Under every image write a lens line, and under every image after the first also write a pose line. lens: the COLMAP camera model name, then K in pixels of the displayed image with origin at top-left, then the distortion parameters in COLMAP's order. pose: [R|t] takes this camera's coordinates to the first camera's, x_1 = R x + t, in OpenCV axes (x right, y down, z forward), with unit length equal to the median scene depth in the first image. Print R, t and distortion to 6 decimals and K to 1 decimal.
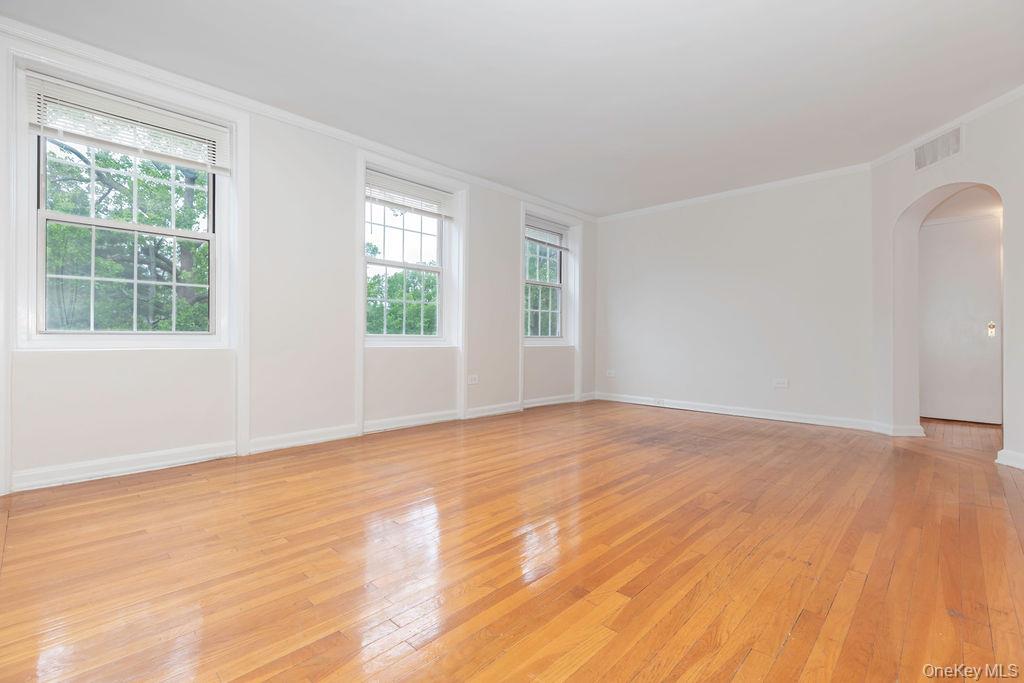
lens RADIAL K [[467.5, 0, 511.4], [0, 467.5, 334.1], [0, 0, 1]] dist [0.002564, 0.000145]
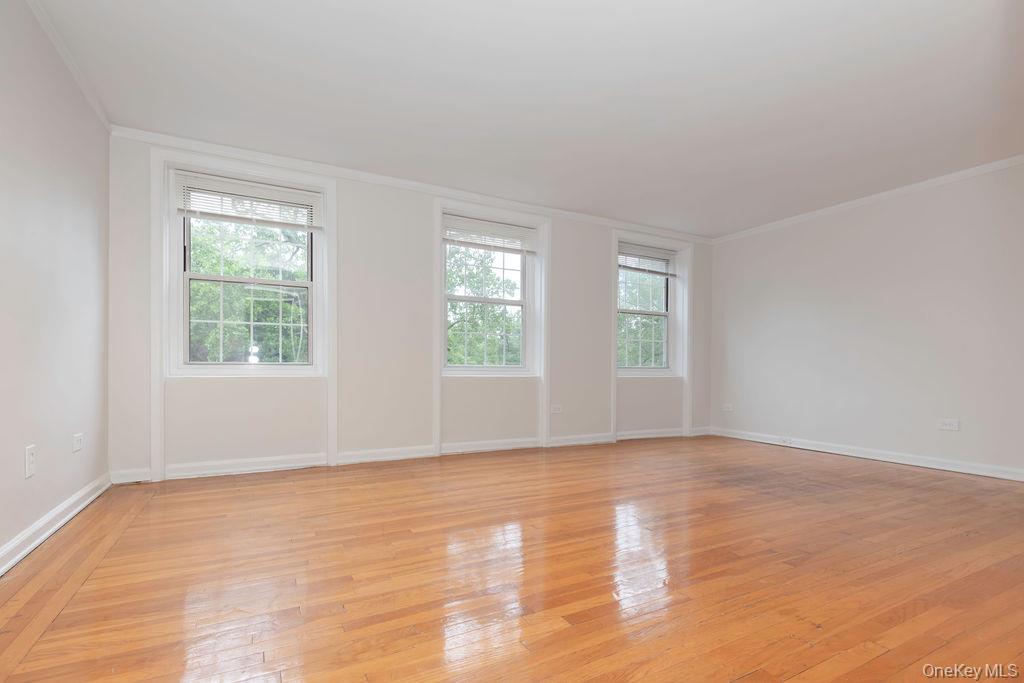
lens RADIAL K [[459.6, 0, 497.3], [0, 459.6, 366.4], [0, 0, 1]] dist [0.001414, -0.000180]
pose [[0.954632, -0.000396, -0.297787, 0.102635], [0.001260, 0.999996, 0.002710, 0.001338], [0.297785, -0.002962, 0.954628, 0.002508]]
